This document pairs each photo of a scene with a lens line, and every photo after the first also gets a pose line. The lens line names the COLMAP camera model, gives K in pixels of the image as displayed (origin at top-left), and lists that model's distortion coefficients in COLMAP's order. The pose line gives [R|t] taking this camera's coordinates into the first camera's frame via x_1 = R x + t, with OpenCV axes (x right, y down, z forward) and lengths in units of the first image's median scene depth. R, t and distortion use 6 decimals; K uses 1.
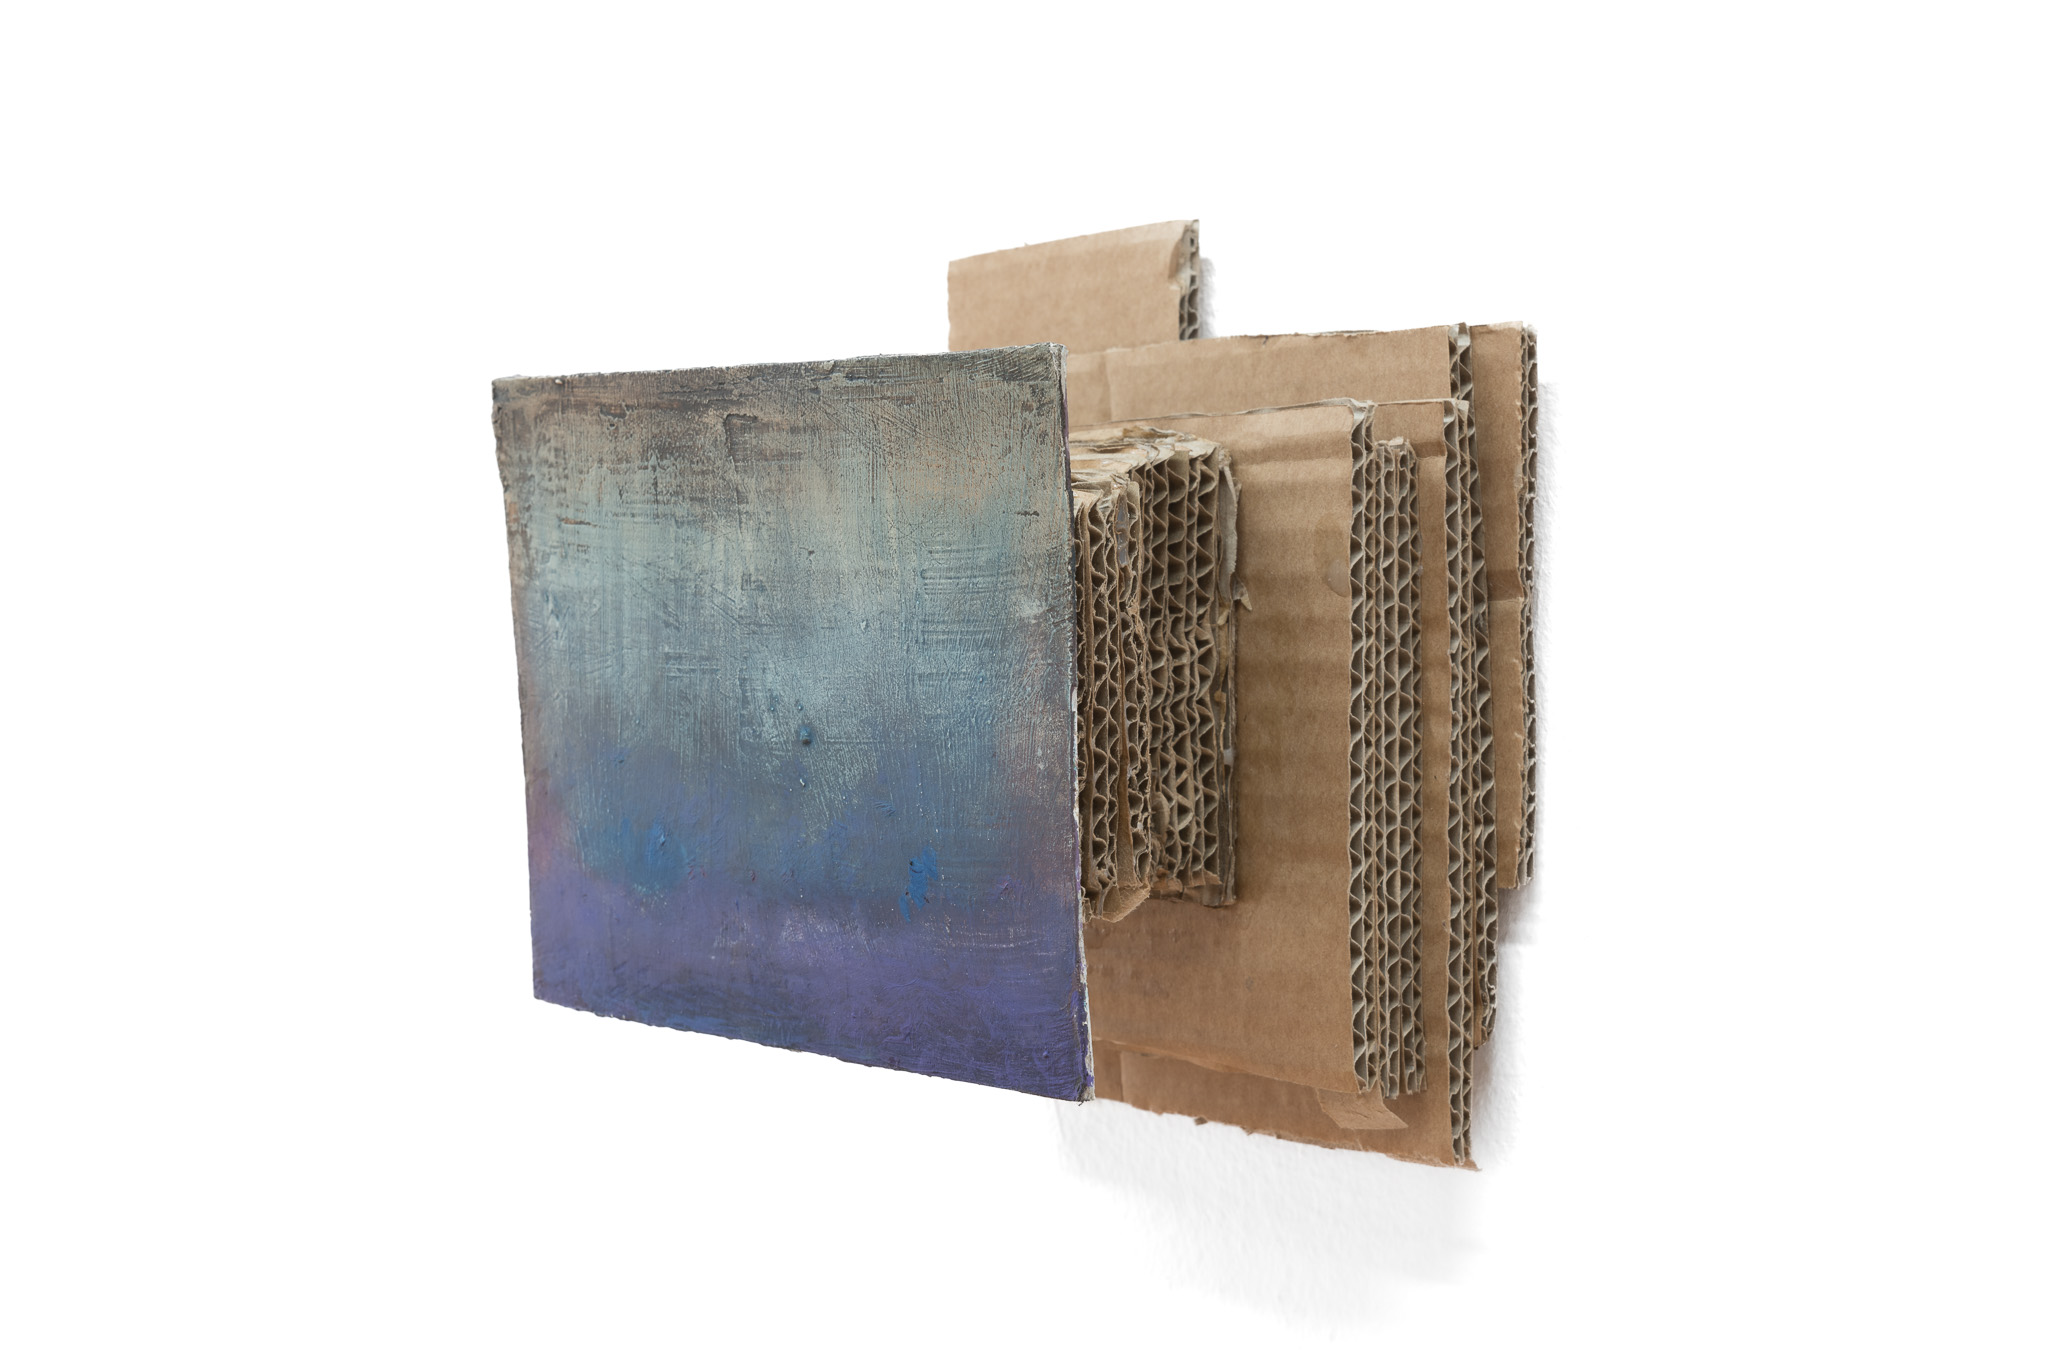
lens RADIAL K [[3475.3, 0, 1023.8], [0, 3475.3, 679.1], [0, 0, 1]] dist [-0.011959, 0.000000]
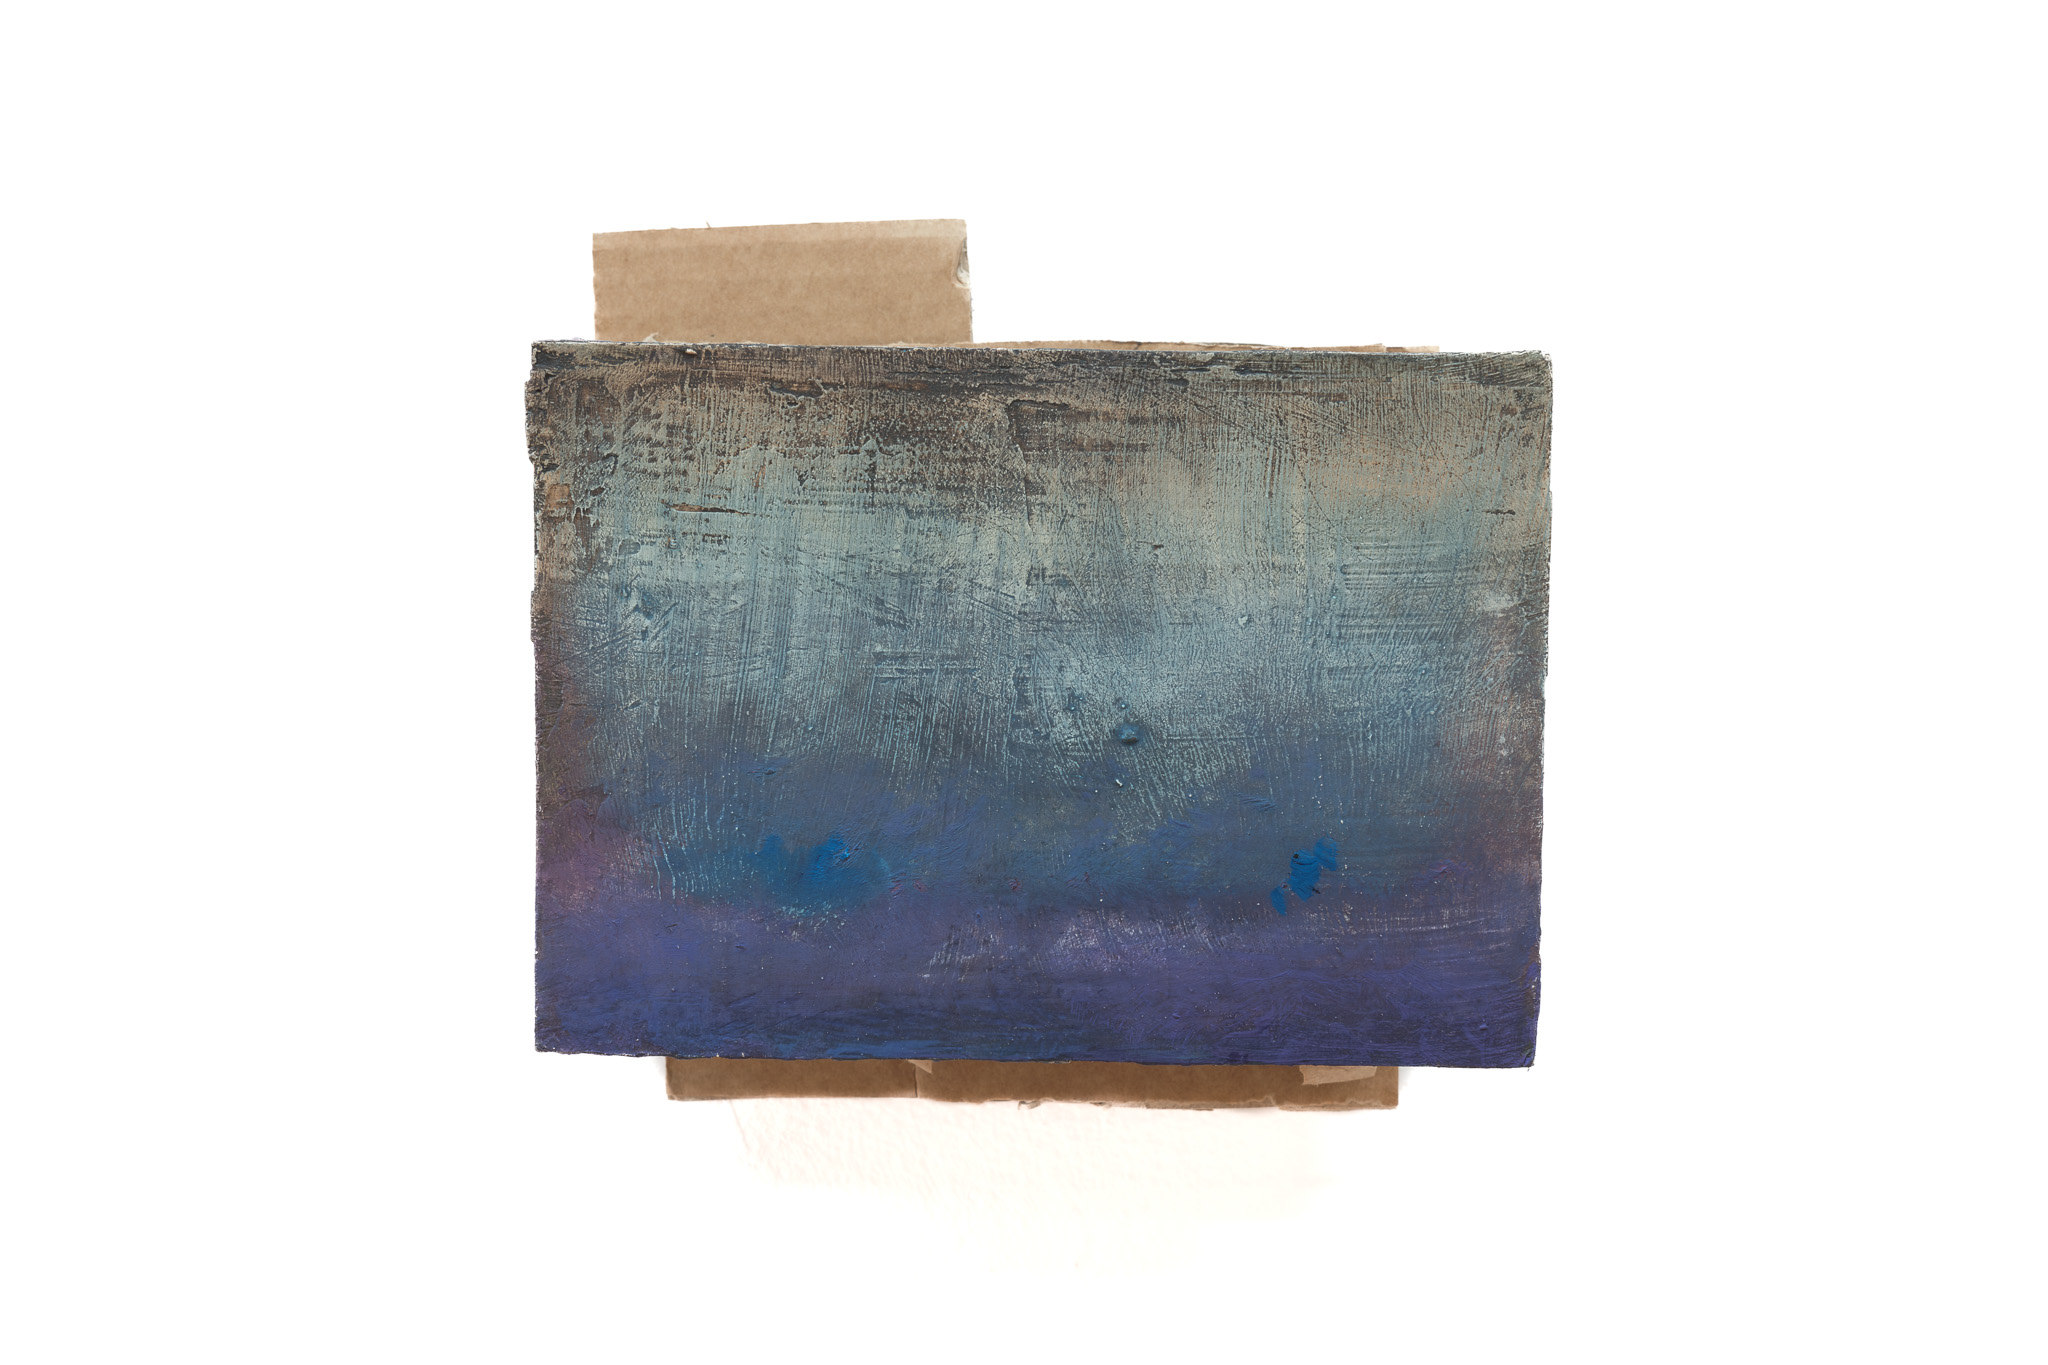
lens RADIAL K [[3251.1, 0, 1023.8], [0, 3251.1, 684.3], [0, 0, 1]] dist [0.043185, 0.000000]
pose [[0.681395, -0.021797, 0.731591, -0.729899], [0.018063, 0.999753, 0.012963, -0.009863], [-0.731693, 0.004381, 0.681620, 0.389568]]
